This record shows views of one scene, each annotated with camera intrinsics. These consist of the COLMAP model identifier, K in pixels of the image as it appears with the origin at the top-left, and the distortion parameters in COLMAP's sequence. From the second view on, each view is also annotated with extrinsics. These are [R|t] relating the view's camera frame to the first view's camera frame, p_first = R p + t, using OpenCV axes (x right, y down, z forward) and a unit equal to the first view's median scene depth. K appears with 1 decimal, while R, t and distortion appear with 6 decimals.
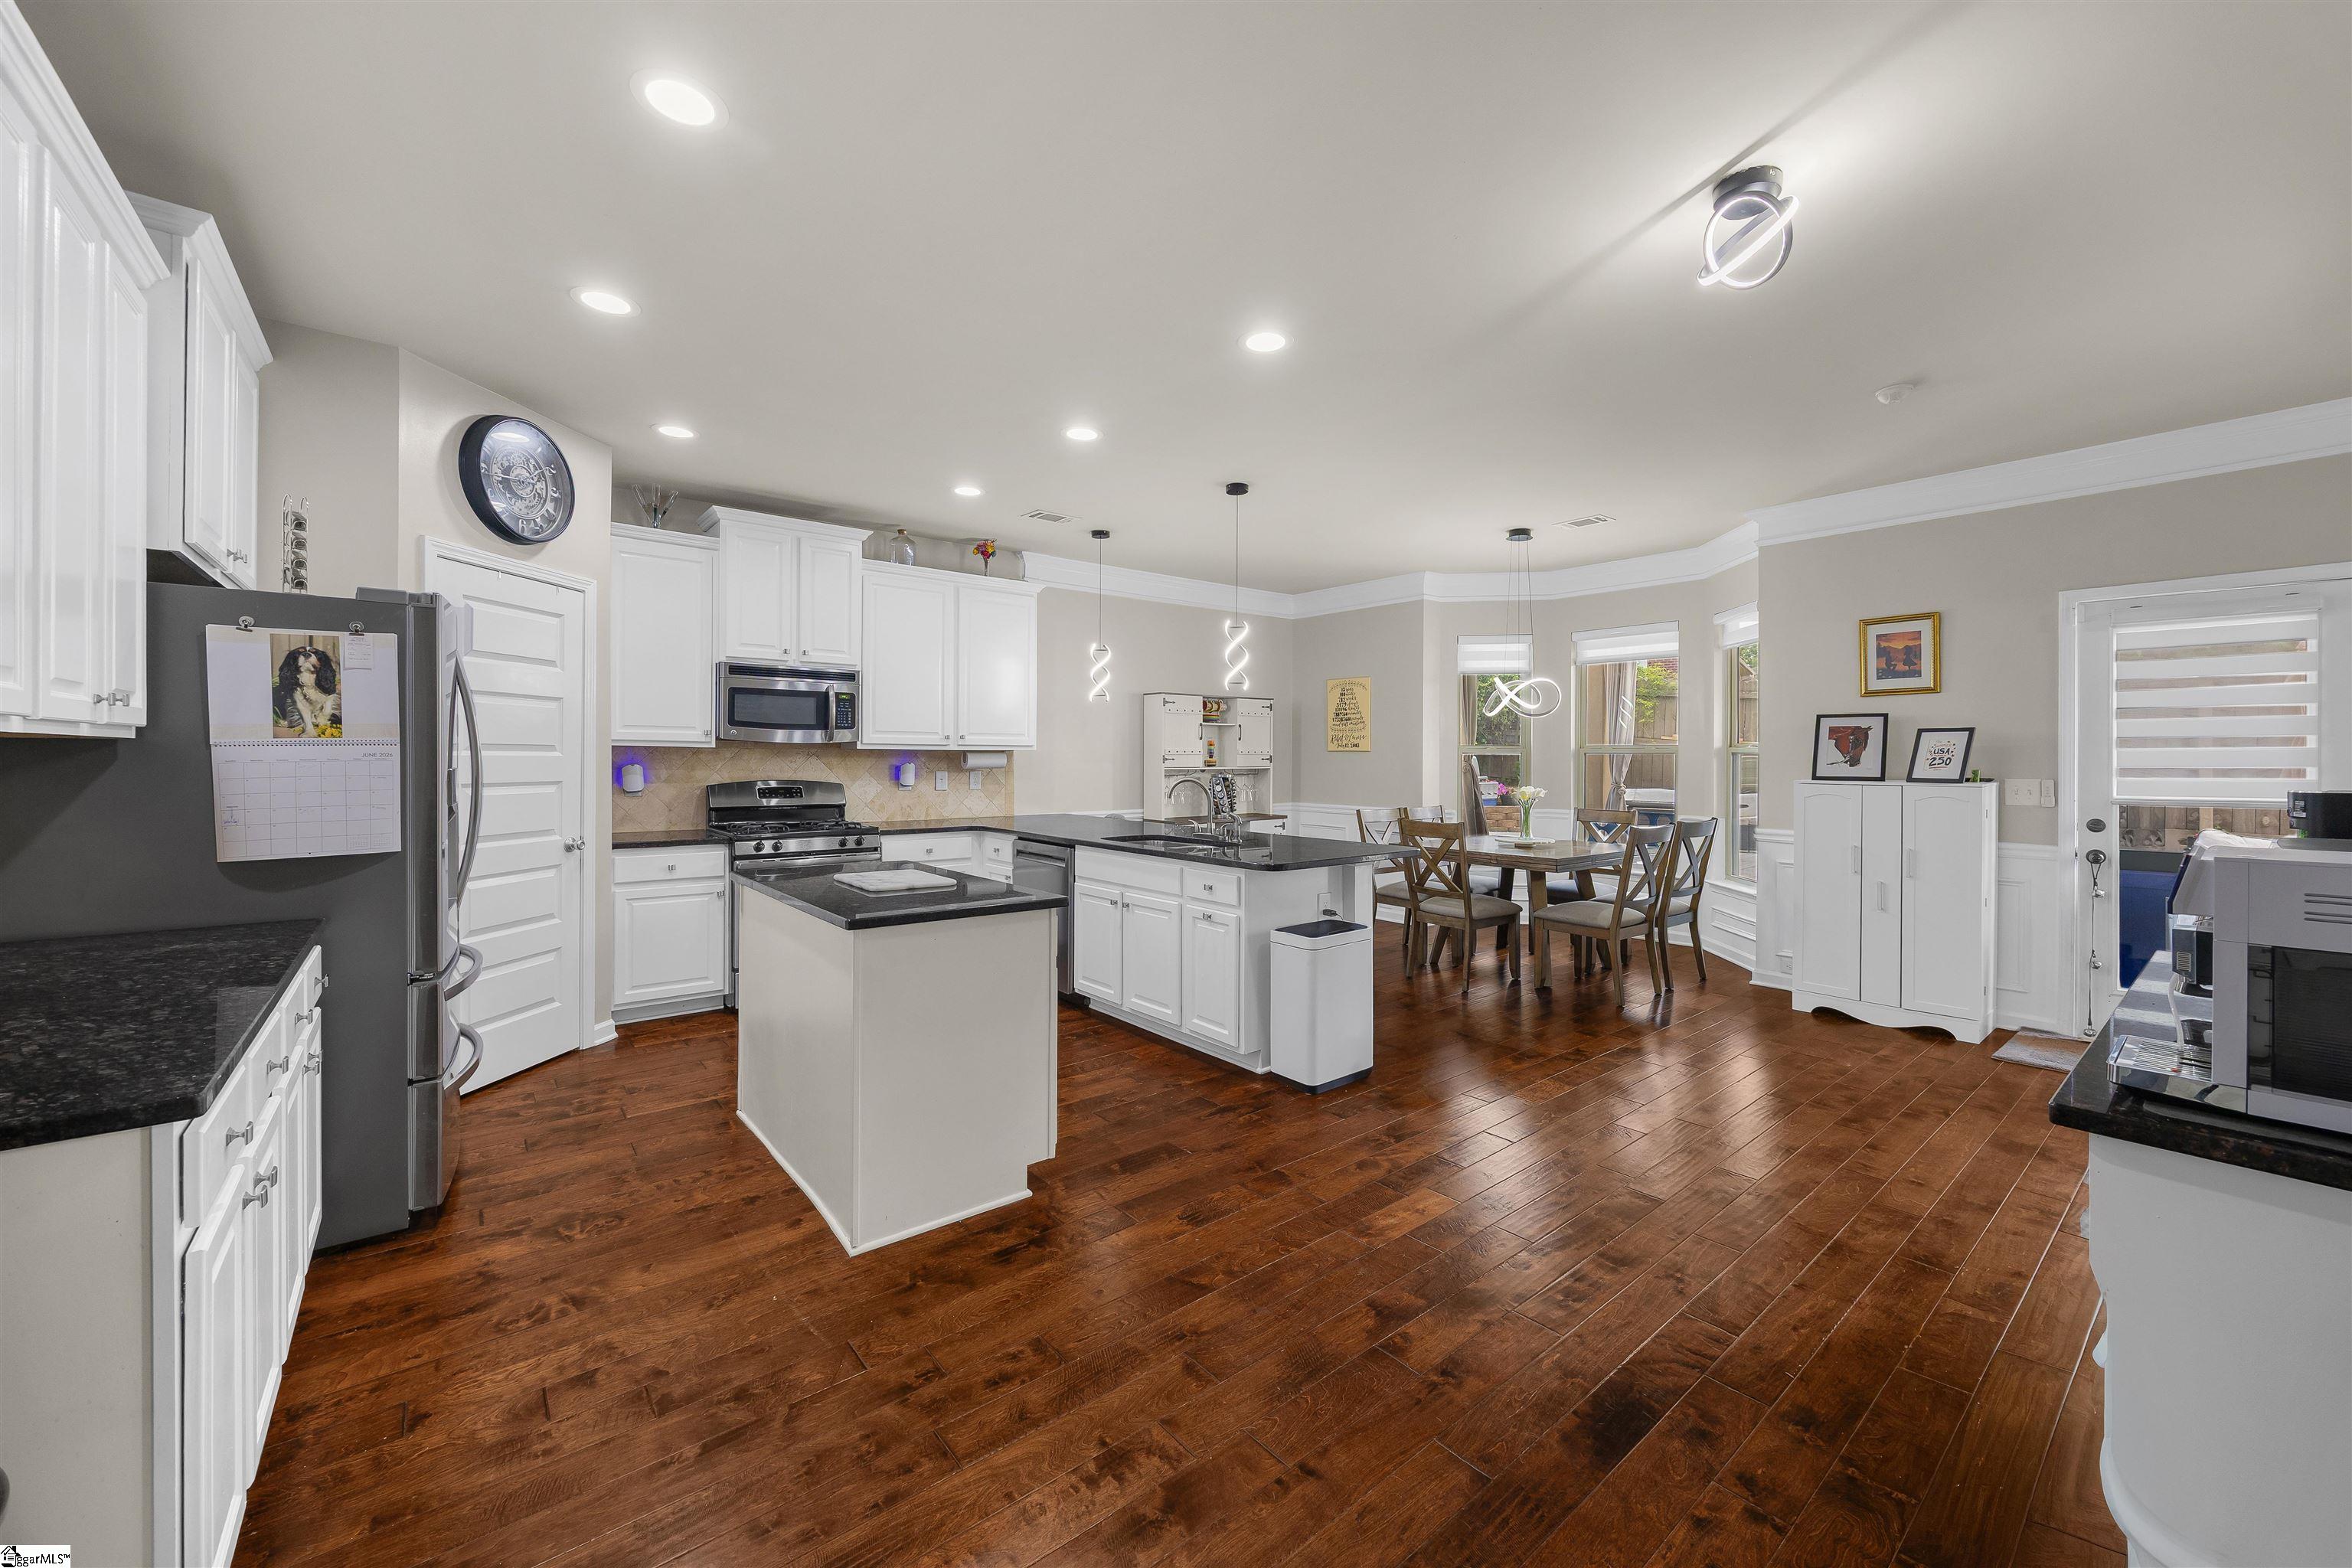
lens RADIAL K [[903.6, 0, 1183.7], [0, 903.6, 762.8], [0, 0, 1]] dist [-0.002227, -0.000131]
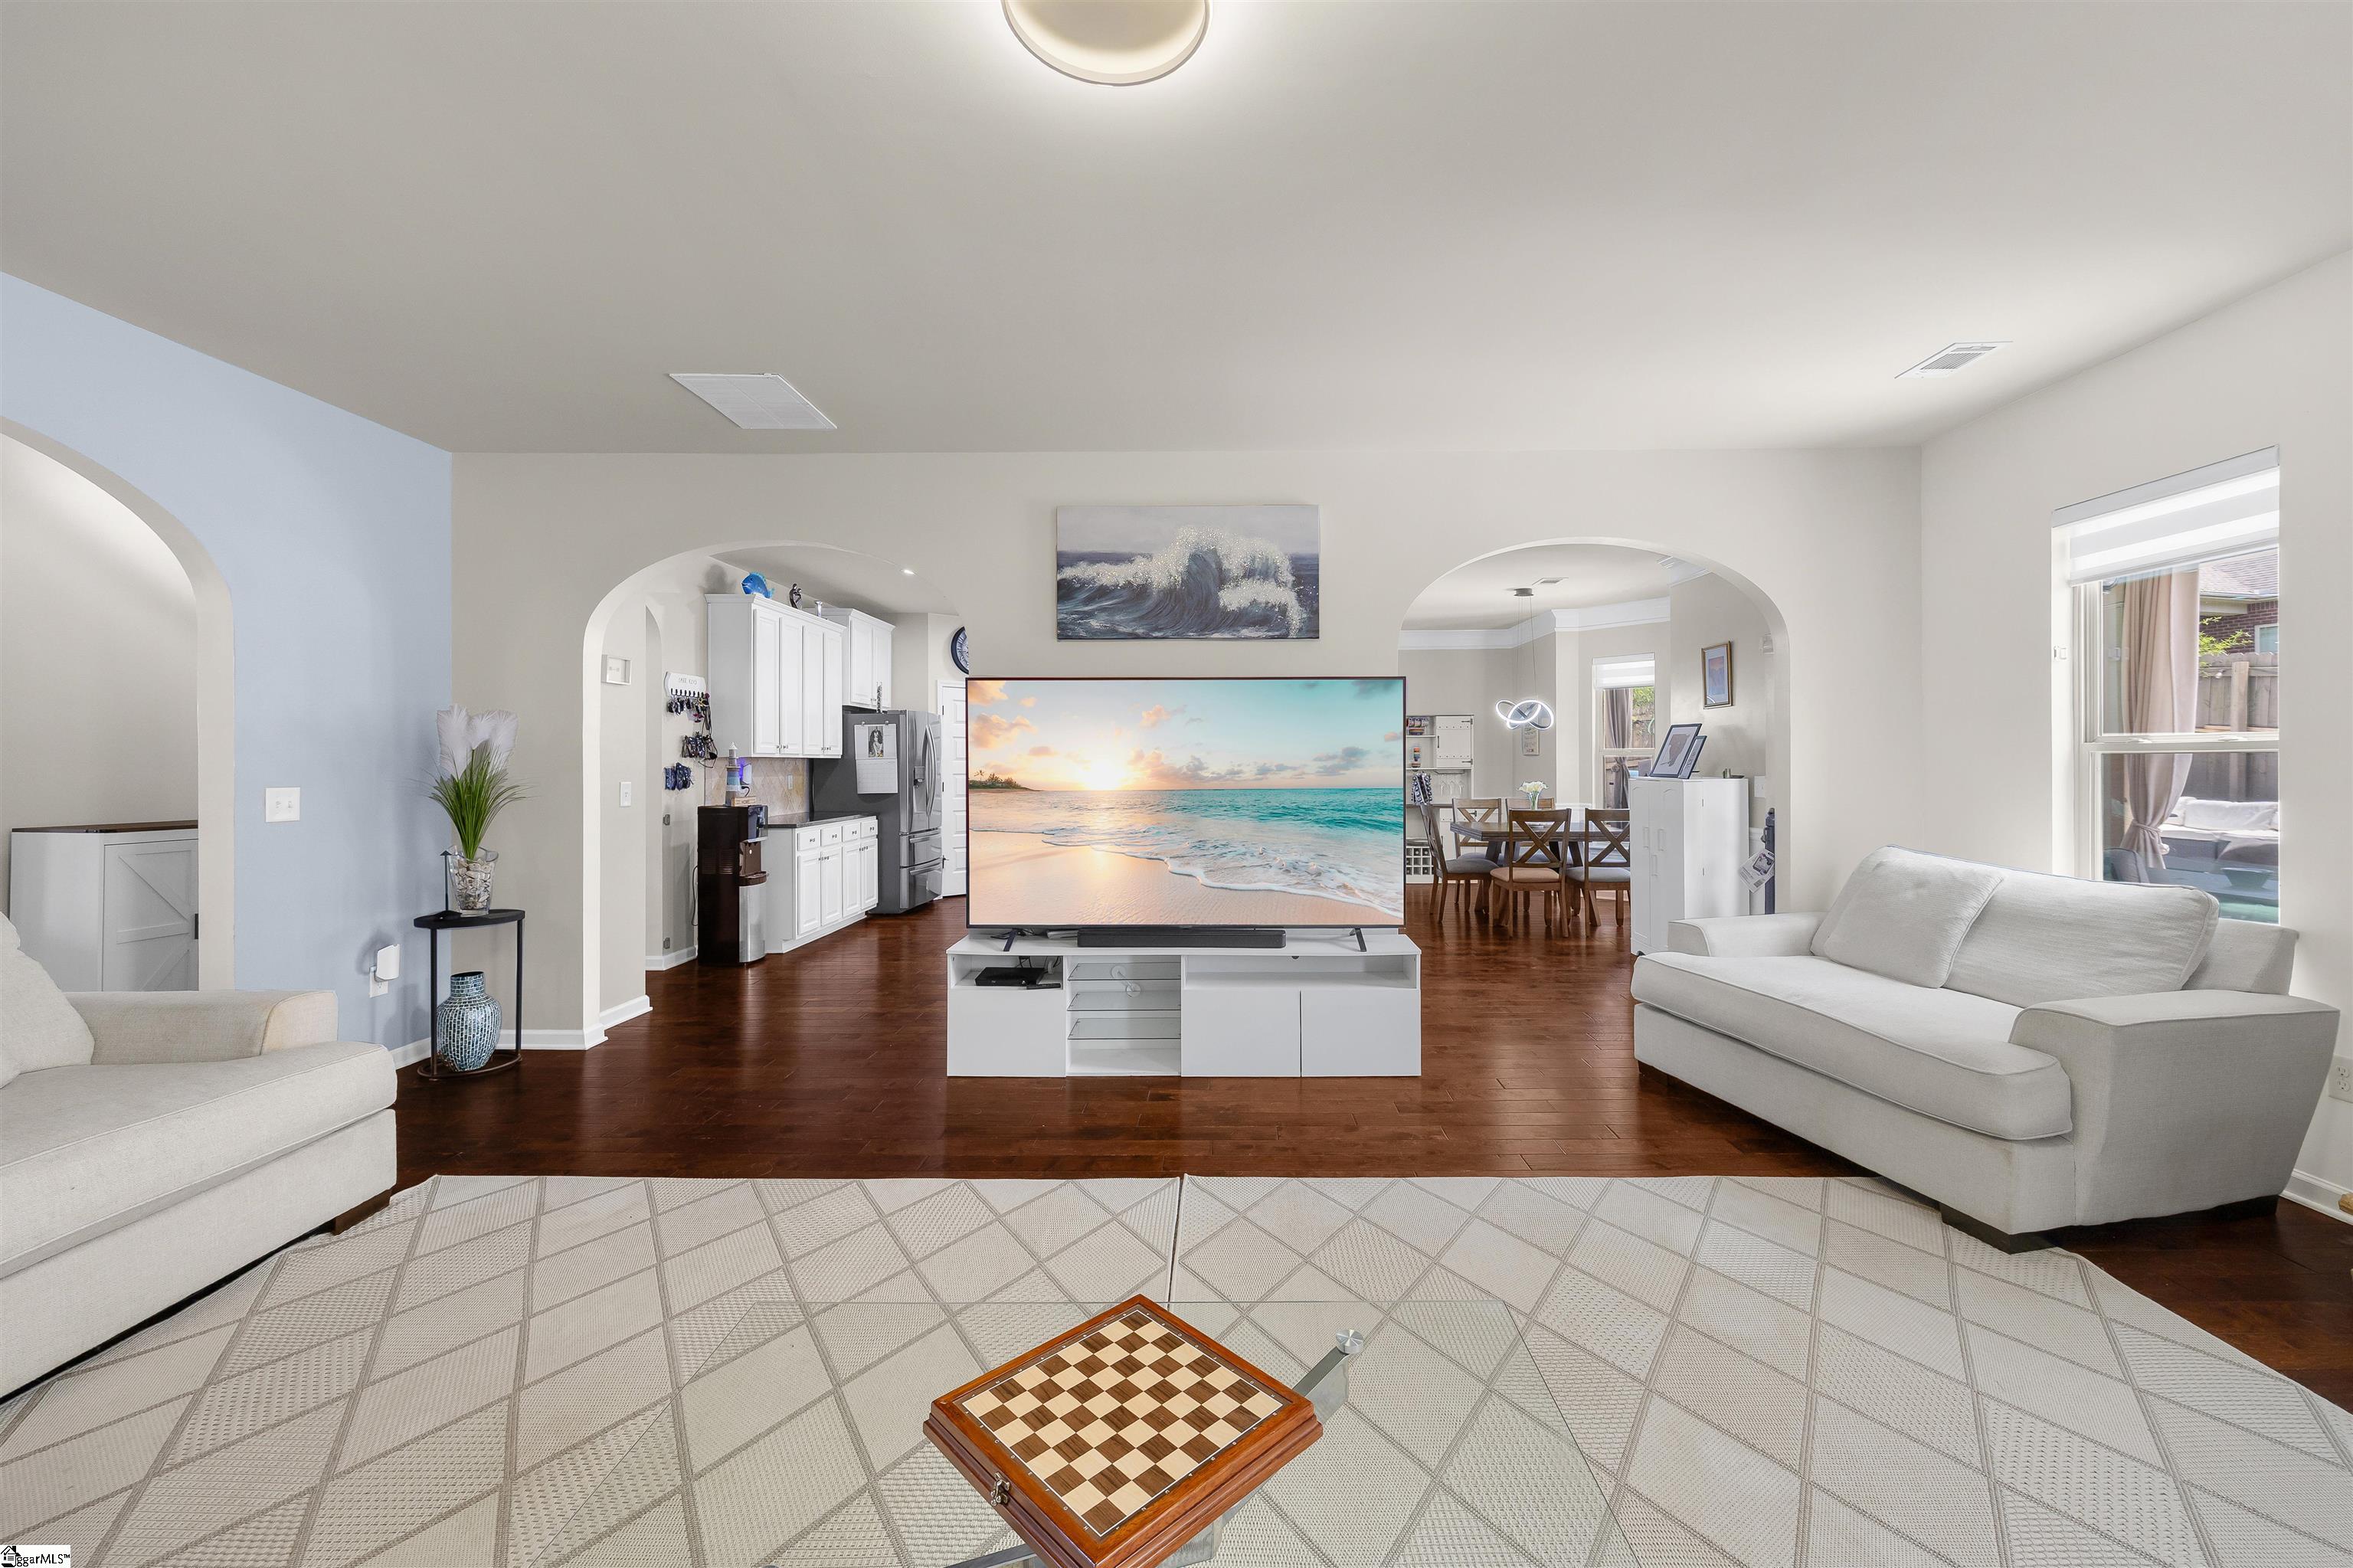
lens RADIAL K [[904.1, 0, 1184.2], [0, 904.1, 762.8], [0, 0, 1]] dist [-0.002227, -0.000131]
pose [[0.756740, -0.004114, -0.653703, 1.034489], [0.000786, 0.999985, -0.005384, 0.005924], [0.653716, 0.003561, 0.756732, -0.389559]]
